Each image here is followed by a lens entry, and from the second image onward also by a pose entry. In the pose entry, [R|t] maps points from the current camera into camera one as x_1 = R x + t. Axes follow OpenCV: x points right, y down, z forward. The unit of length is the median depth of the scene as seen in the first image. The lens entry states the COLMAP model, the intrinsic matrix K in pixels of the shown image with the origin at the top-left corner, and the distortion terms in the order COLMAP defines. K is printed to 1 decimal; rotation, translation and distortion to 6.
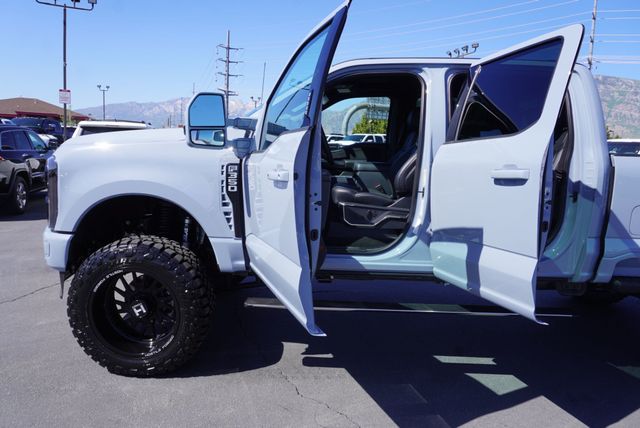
lens RADIAL K [[464.2, 0, 321.8], [0, 464.2, 213.4], [0, 0, 1]] dist [-0.019886, -0.005465]
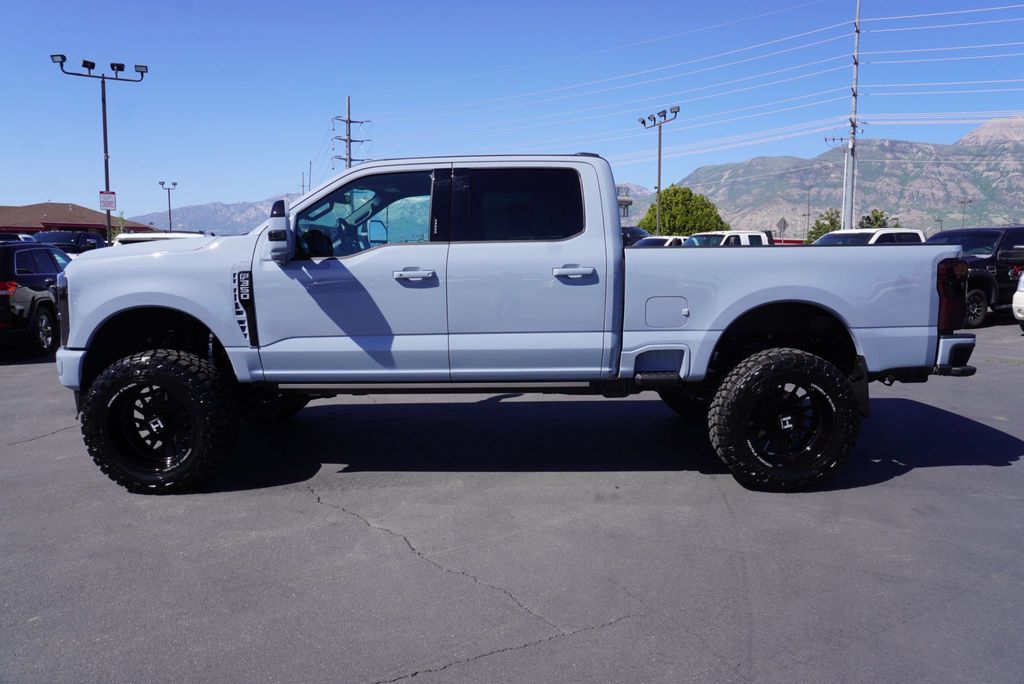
lens RADIAL K [[680.7, 0, 512.0], [0, 680.7, 342.0], [0, 0, 1]] dist [-0.018985, 0.007488]
pose [[0.999087, -0.040096, 0.014771, 0.330015], [0.040370, 0.999008, -0.018774, 0.087988], [-0.014004, 0.019353, 0.999715, -0.429270]]
